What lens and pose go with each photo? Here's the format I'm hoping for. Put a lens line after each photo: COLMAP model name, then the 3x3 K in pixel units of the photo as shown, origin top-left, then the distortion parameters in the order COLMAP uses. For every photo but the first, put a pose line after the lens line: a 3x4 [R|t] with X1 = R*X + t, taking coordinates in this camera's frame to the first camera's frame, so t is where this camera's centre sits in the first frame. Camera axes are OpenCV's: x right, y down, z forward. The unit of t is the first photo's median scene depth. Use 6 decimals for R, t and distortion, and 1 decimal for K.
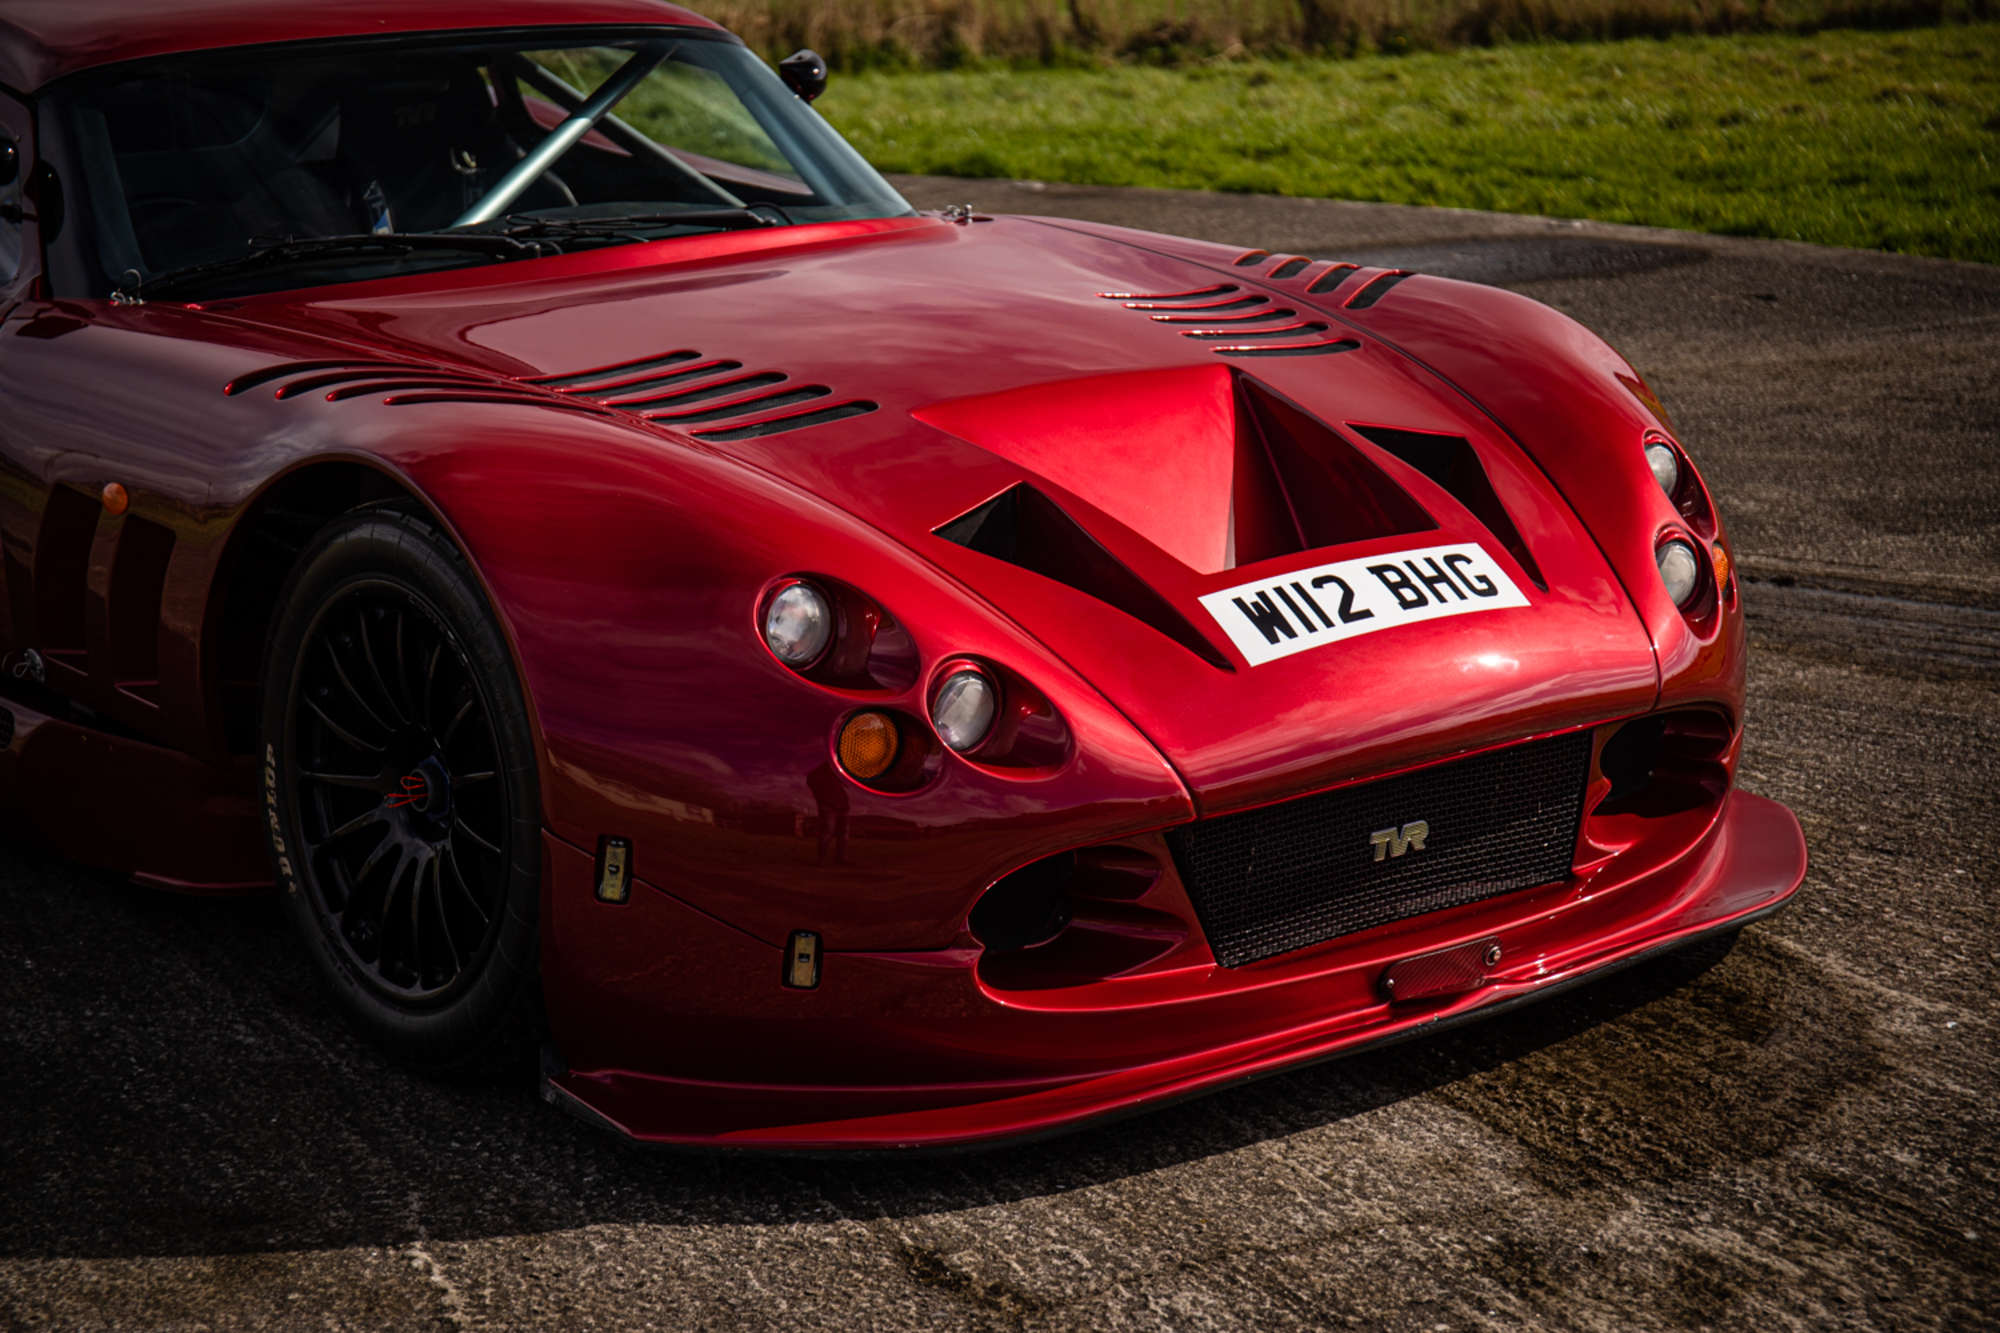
lens RADIAL K [[3776.0, 0, 1001.2], [0, 3776.0, 726.9], [0, 0, 1]] dist [0.109241, 0.412742]
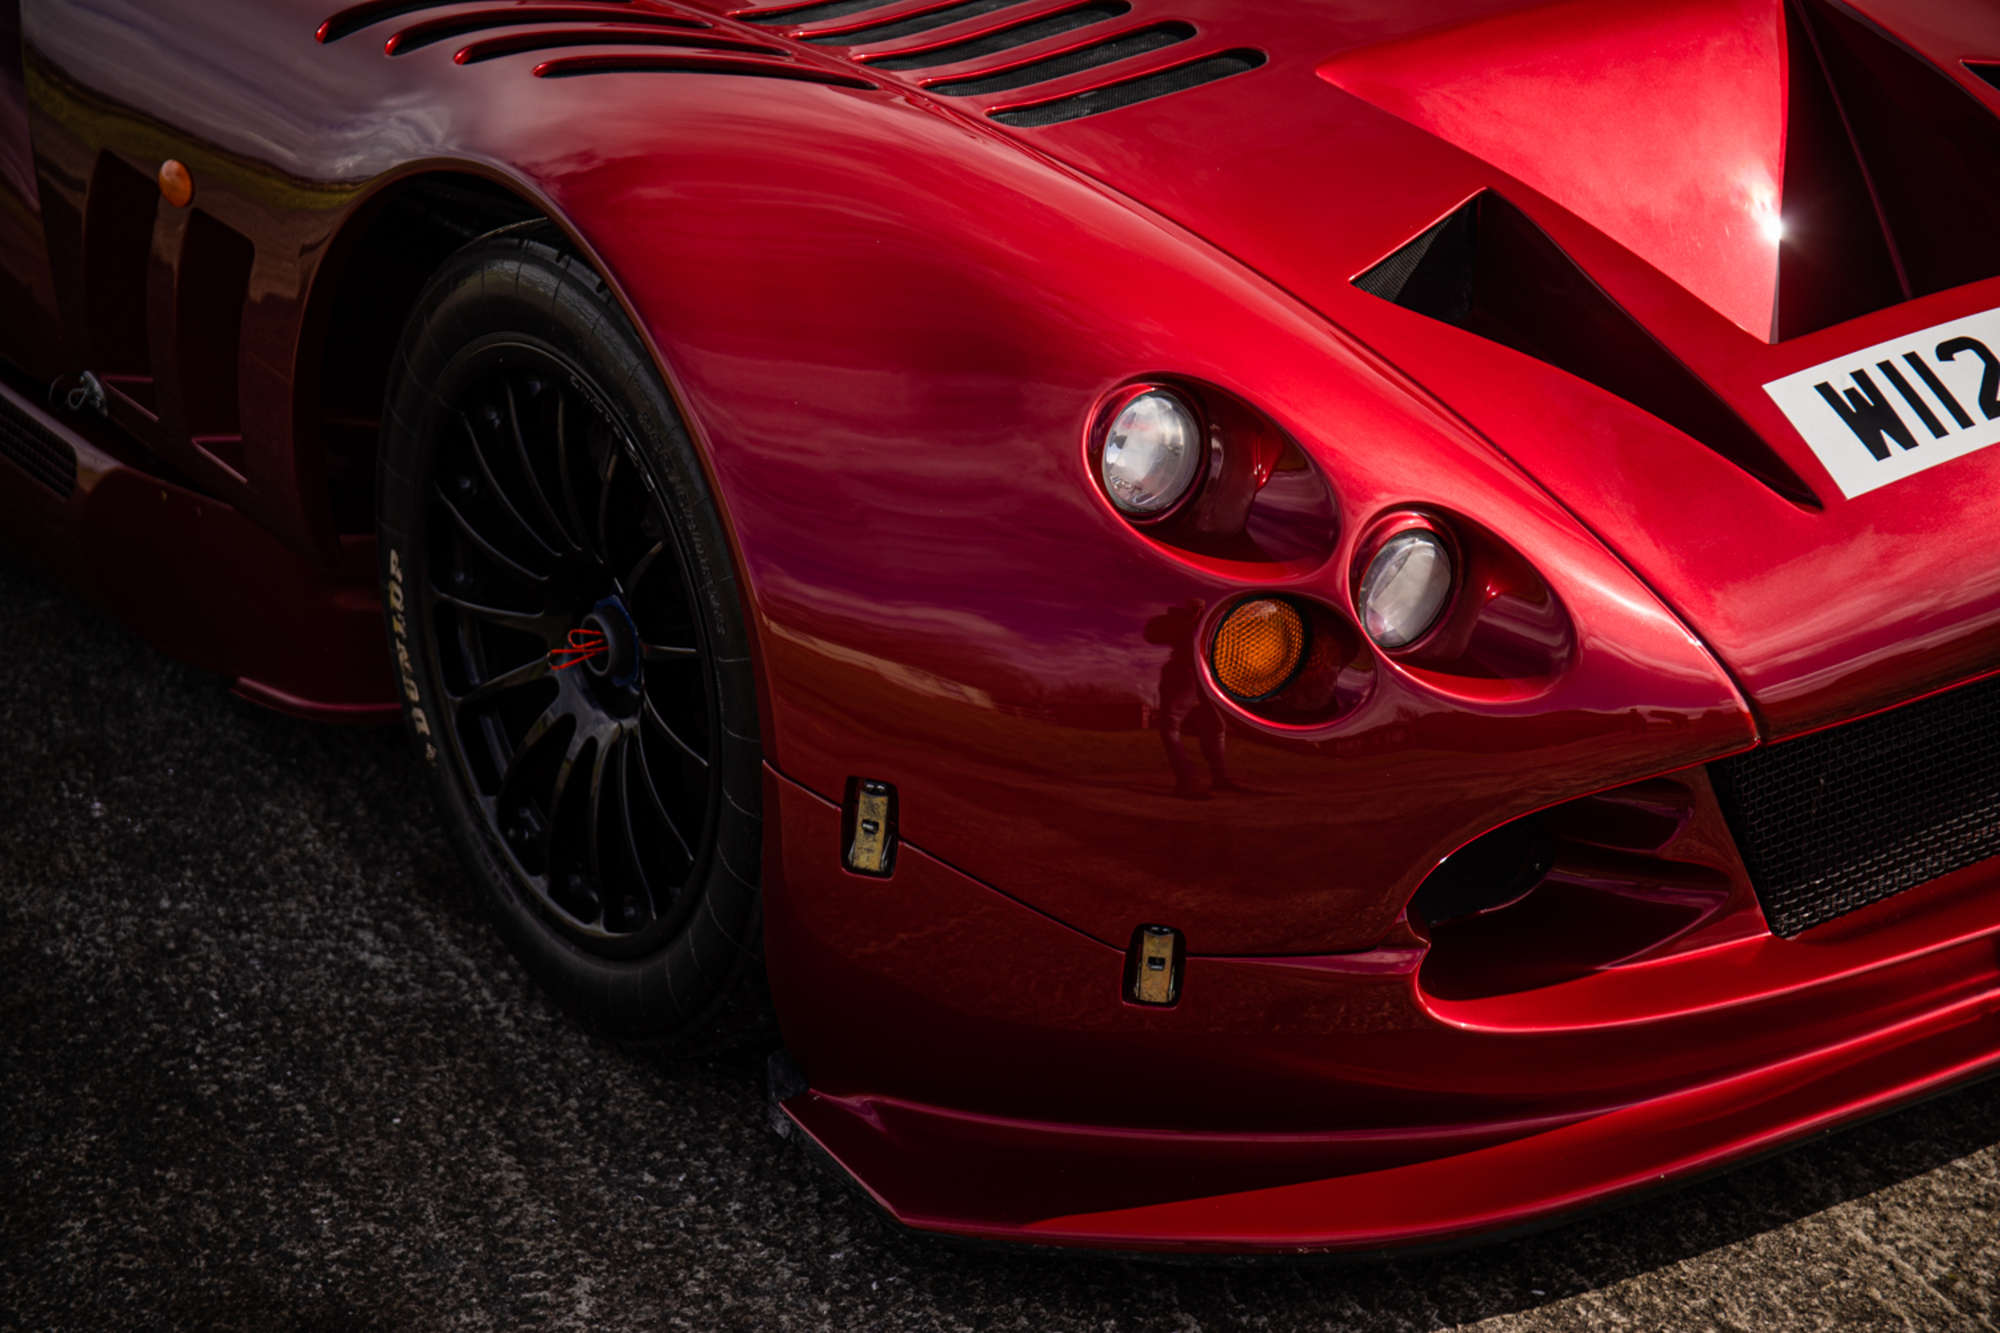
lens RADIAL K [[3776.0, 0, 1001.2], [0, 3776.0, 726.9], [0, 0, 1]] dist [0.109241, 0.412742]
pose [[0.996556, 0.014407, -0.081659, -0.022245], [-0.001205, 0.987203, 0.159464, -0.073242], [0.082912, -0.158816, 0.983821, 0.304966]]
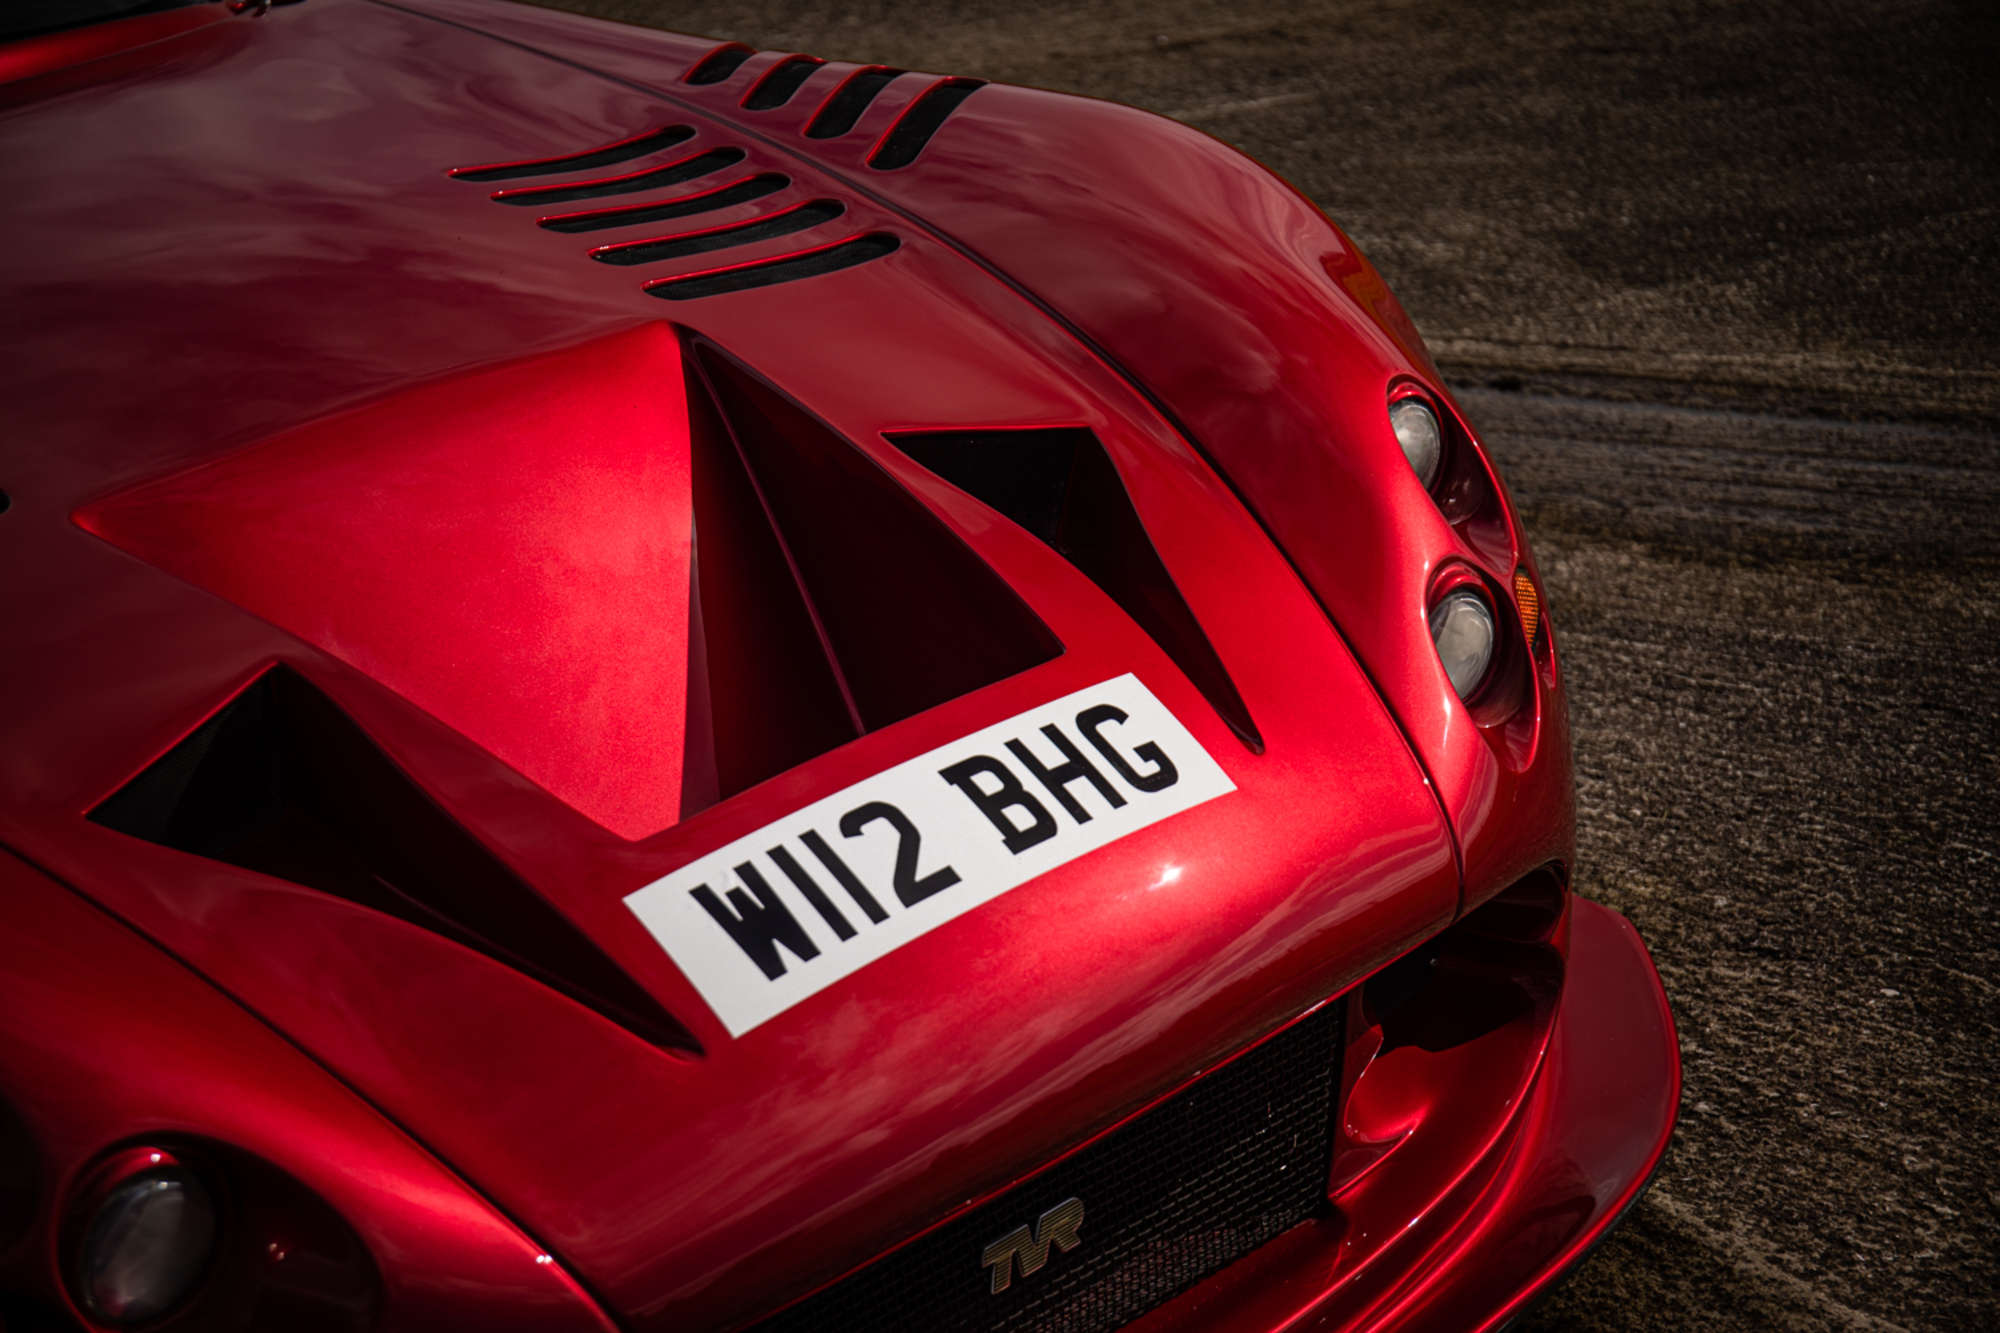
lens RADIAL K [[3776.0, 0, 1001.2], [0, 3776.0, 726.9], [0, 0, 1]] dist [0.109241, 0.412742]
pose [[0.991225, -0.084391, 0.101738, 0.048002], [0.071144, 0.989289, 0.127461, -0.109639], [-0.111405, -0.119105, 0.986612, 0.439681]]
